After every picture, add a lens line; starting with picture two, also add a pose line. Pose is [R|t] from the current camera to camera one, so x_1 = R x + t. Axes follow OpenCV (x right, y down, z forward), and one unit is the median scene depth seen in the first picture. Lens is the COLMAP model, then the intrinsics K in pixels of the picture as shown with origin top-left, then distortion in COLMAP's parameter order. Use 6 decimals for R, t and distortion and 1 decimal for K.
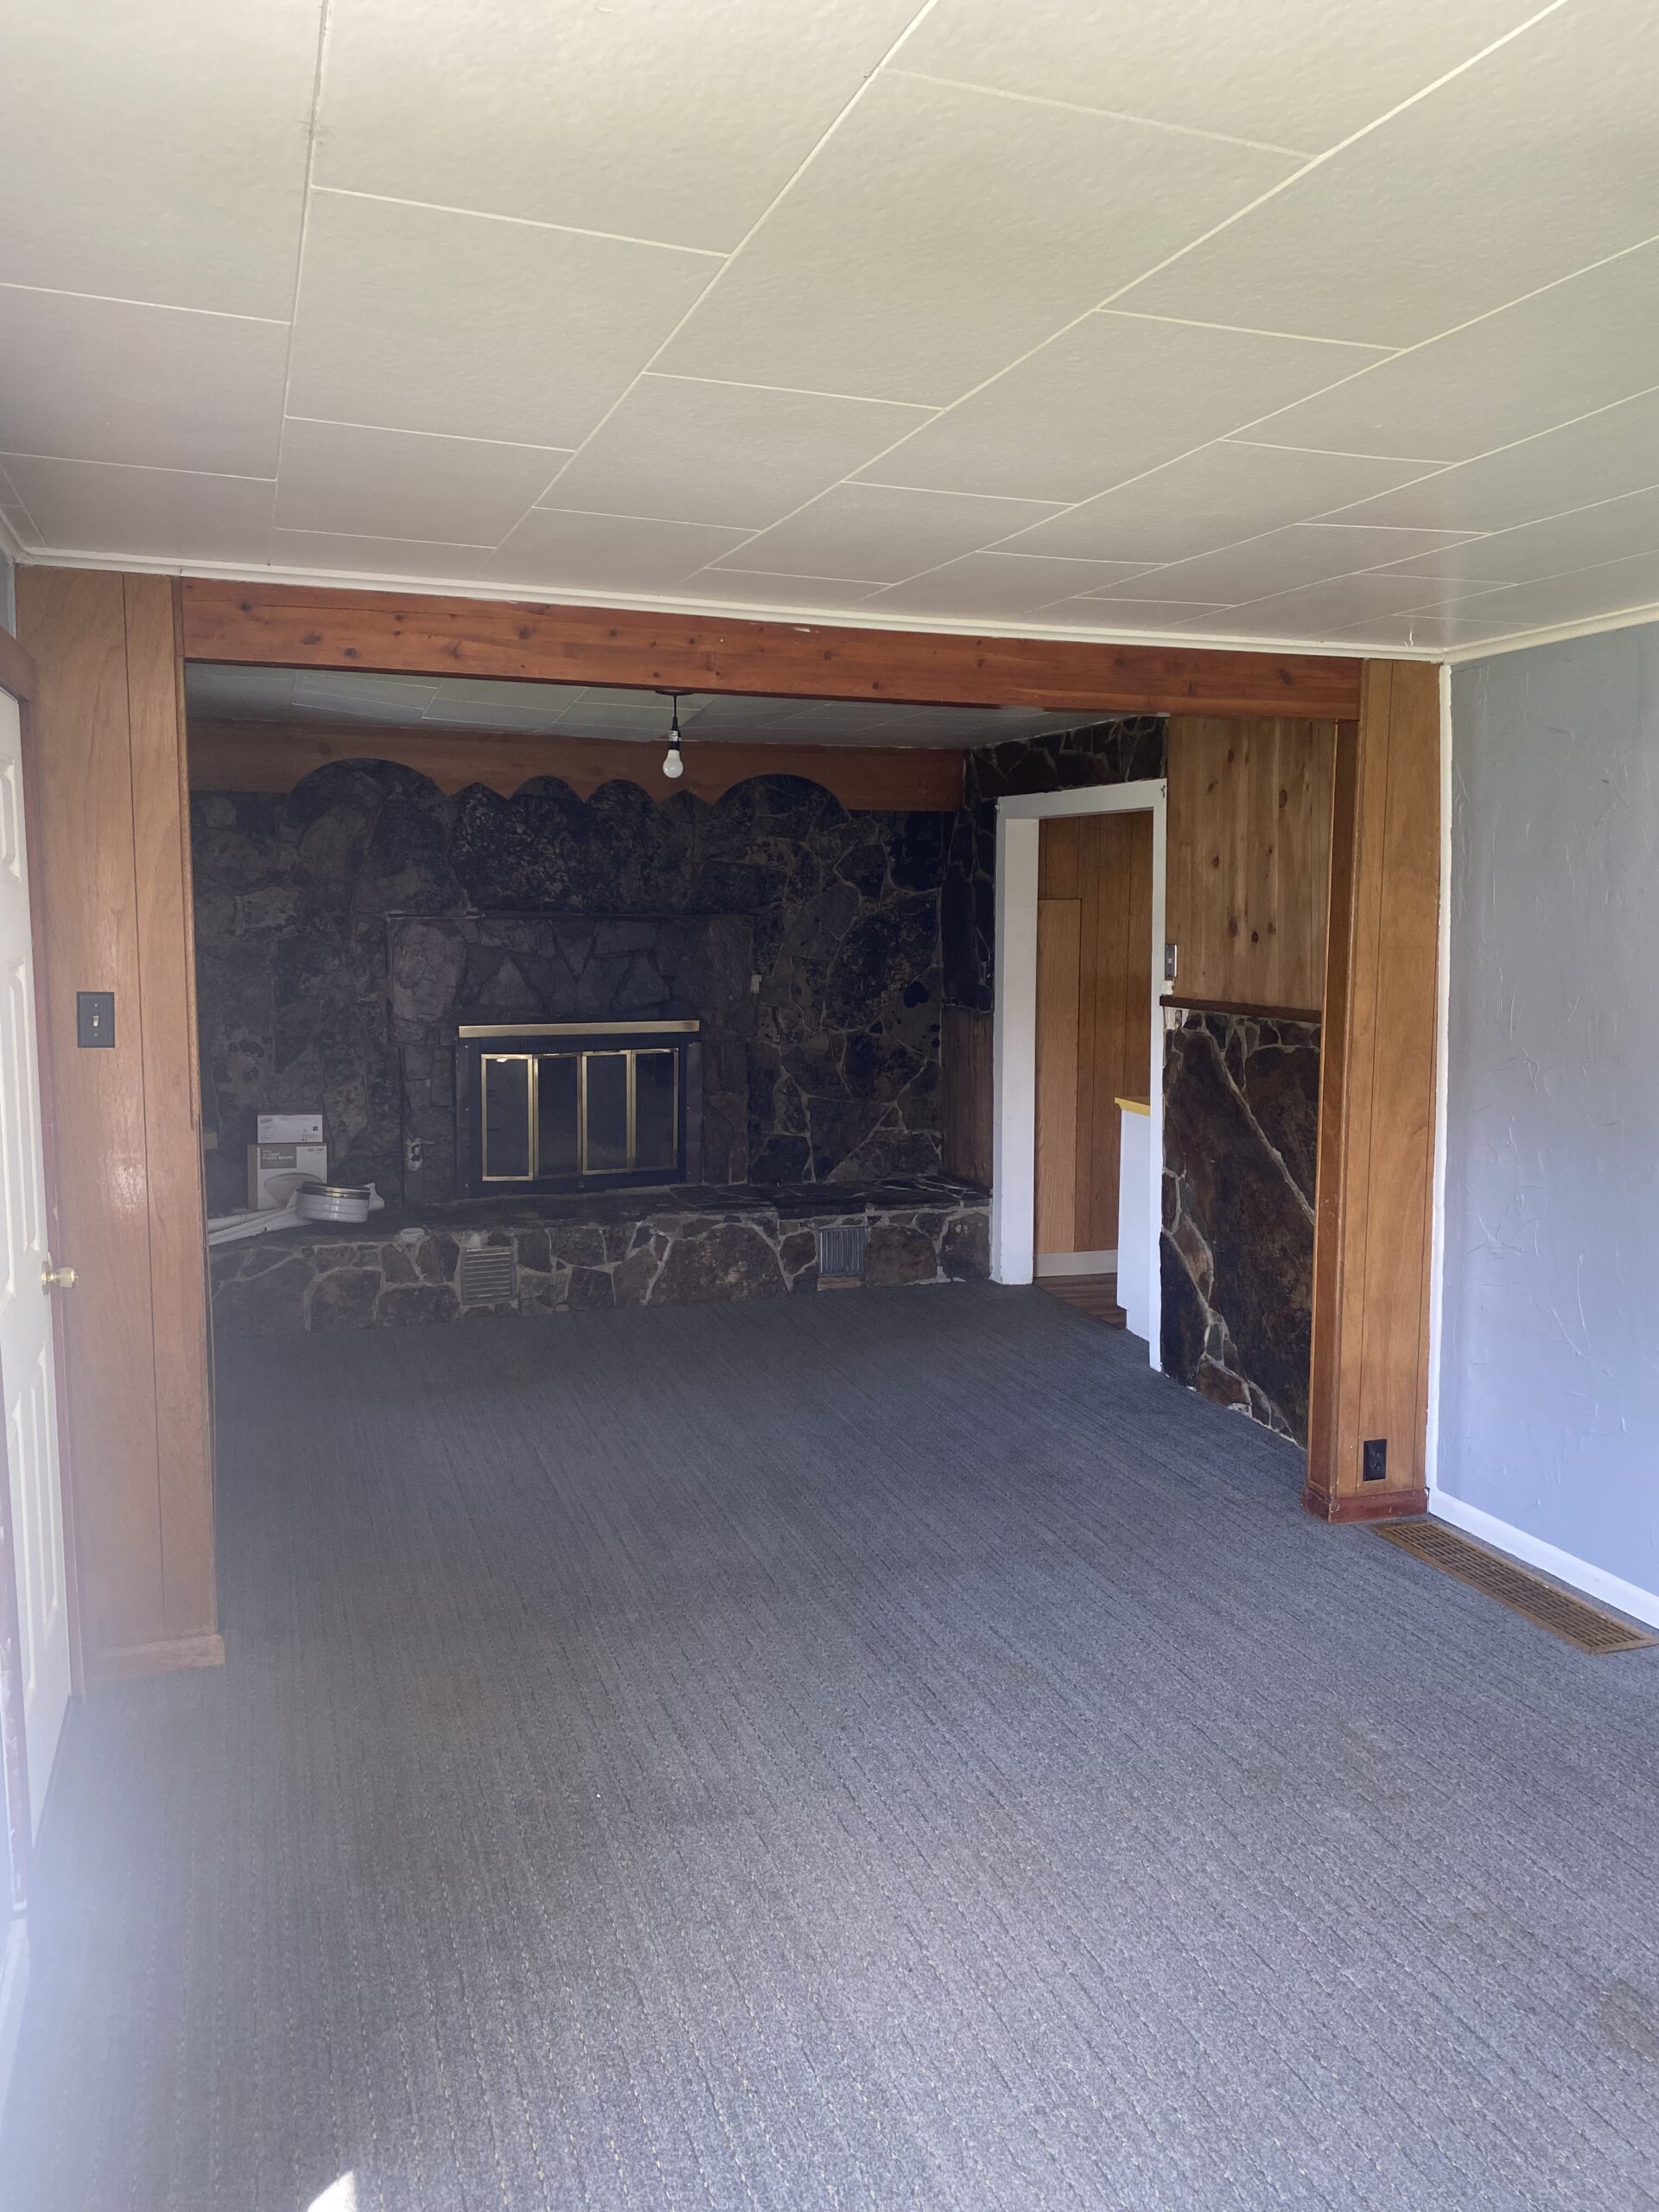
lens RADIAL K [[1683.5, 0, 832.5], [0, 1683.5, 1077.9], [0, 0, 1]] dist [0.153935, -0.002794]
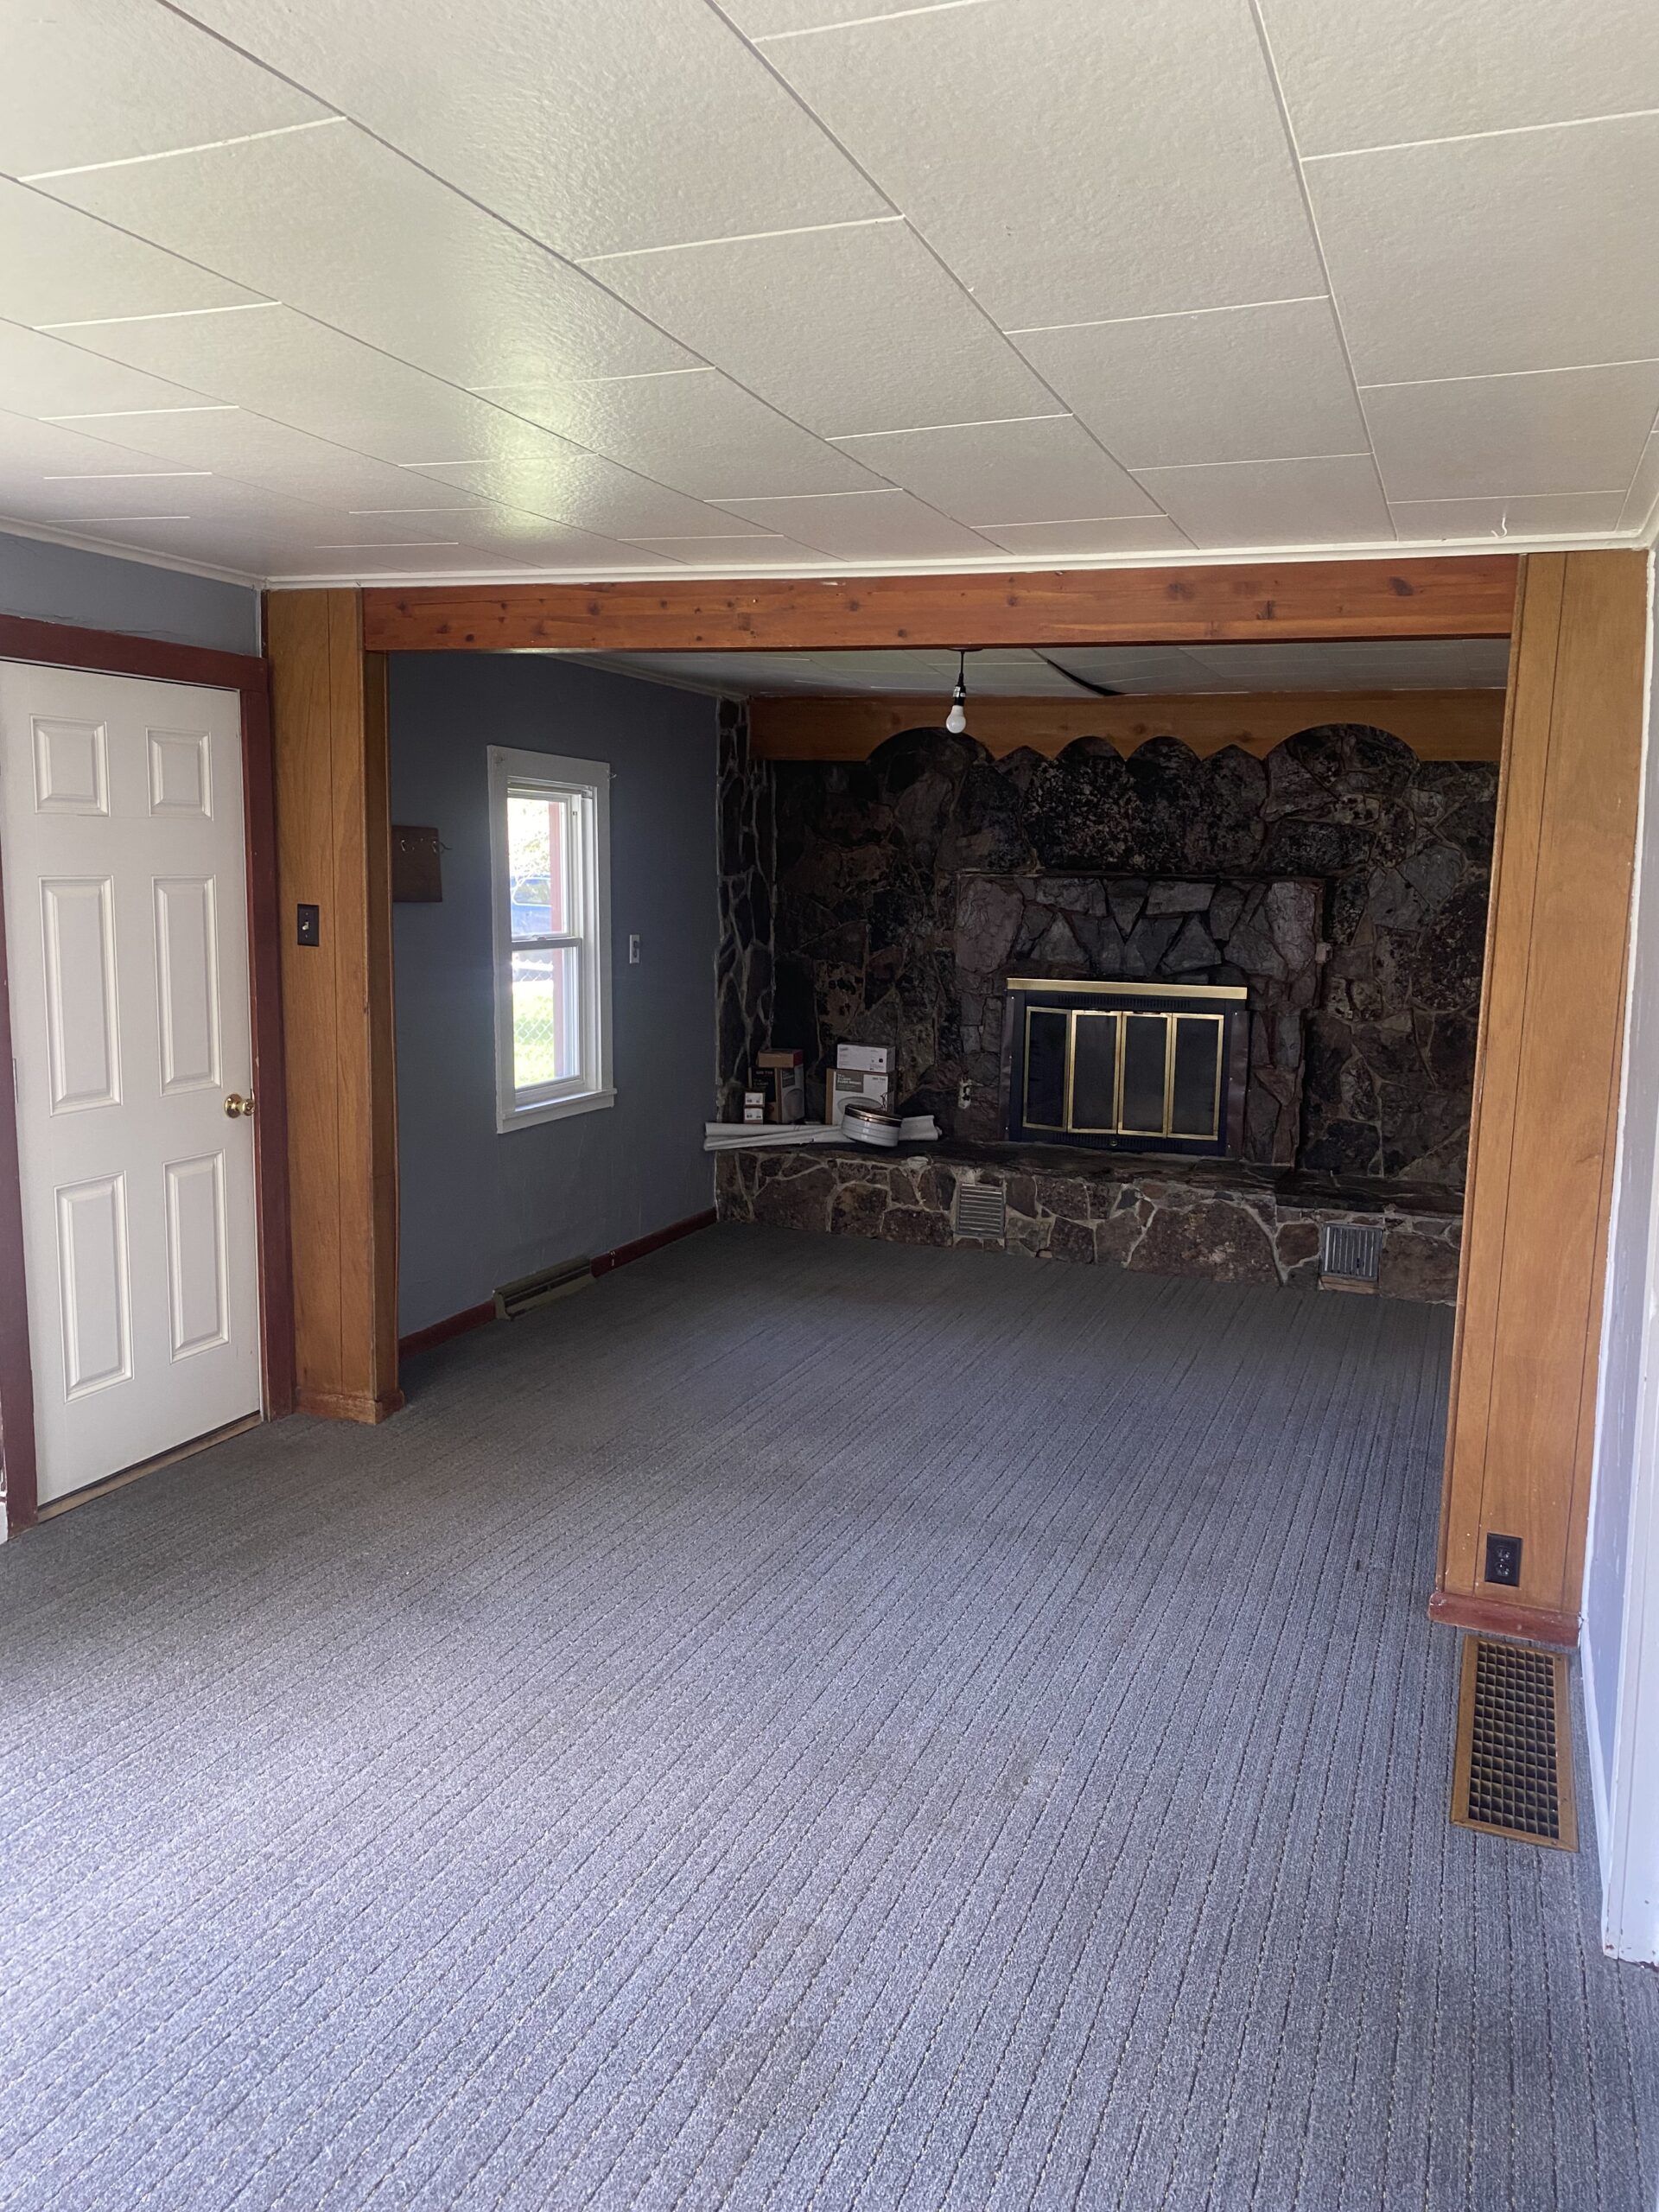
lens RADIAL K [[1689.7, 0, 829.5], [0, 1689.7, 1106.0], [0, 0, 1]] dist [0.102608, -0.004414]
pose [[0.757651, 0.110013, -0.643321, 0.386806], [-0.090605, 0.993876, 0.063254, -0.007934], [0.646340, 0.010364, 0.762979, 0.121207]]
